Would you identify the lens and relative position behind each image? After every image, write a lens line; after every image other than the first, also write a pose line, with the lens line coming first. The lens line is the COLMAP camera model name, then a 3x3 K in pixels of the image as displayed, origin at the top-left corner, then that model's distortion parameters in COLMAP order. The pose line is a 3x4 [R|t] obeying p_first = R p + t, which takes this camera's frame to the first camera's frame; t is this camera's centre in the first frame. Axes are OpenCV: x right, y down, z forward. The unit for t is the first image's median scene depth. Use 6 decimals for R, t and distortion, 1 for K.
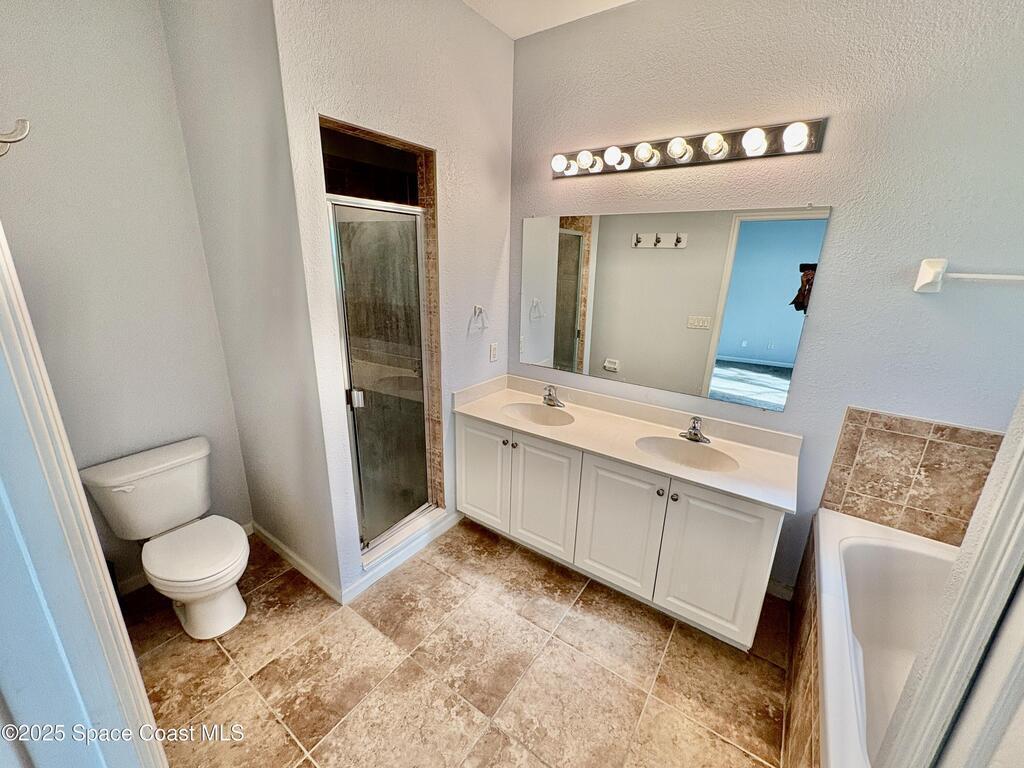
lens RADIAL K [[408.5, 0, 511.5], [0, 408.5, 383.2], [0, 0, 1]] dist [-0.002428, 0.000130]
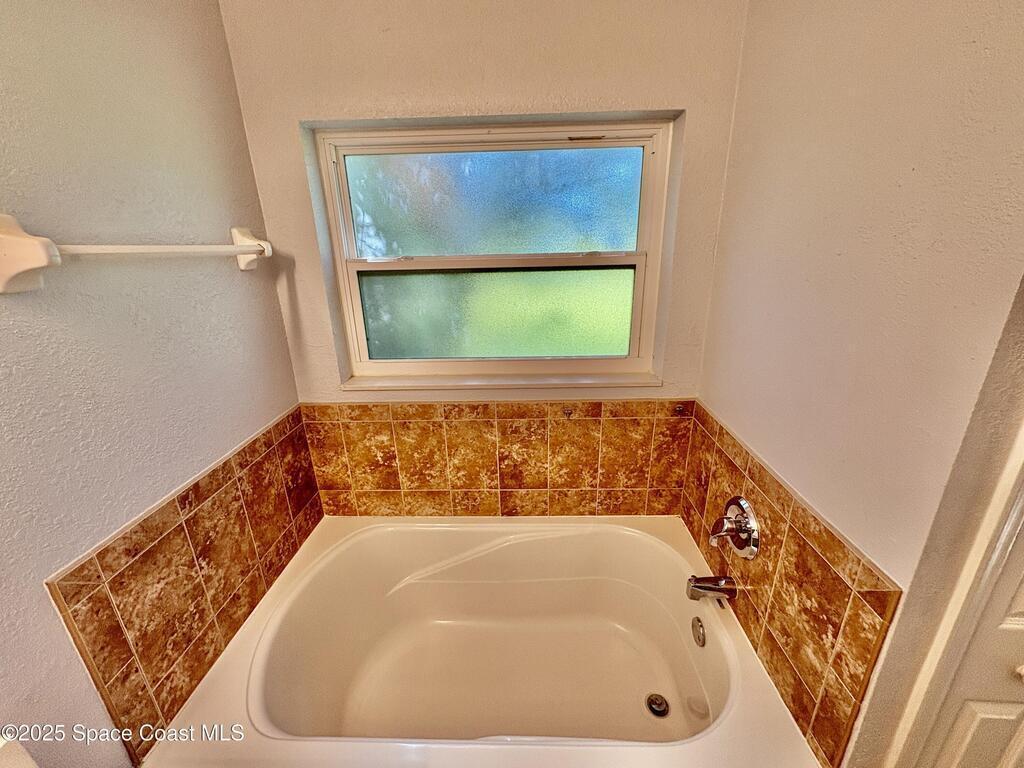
lens RADIAL K [[408.5, 0, 512.3], [0, 408.5, 382.2], [0, 0, 1]] dist [-0.002428, 0.000130]
pose [[-0.552697, -0.280119, 0.784895, 0.316082], [0.248987, 0.843299, 0.476291, -0.199260], [-0.795319, 0.458673, -0.396343, 0.725338]]
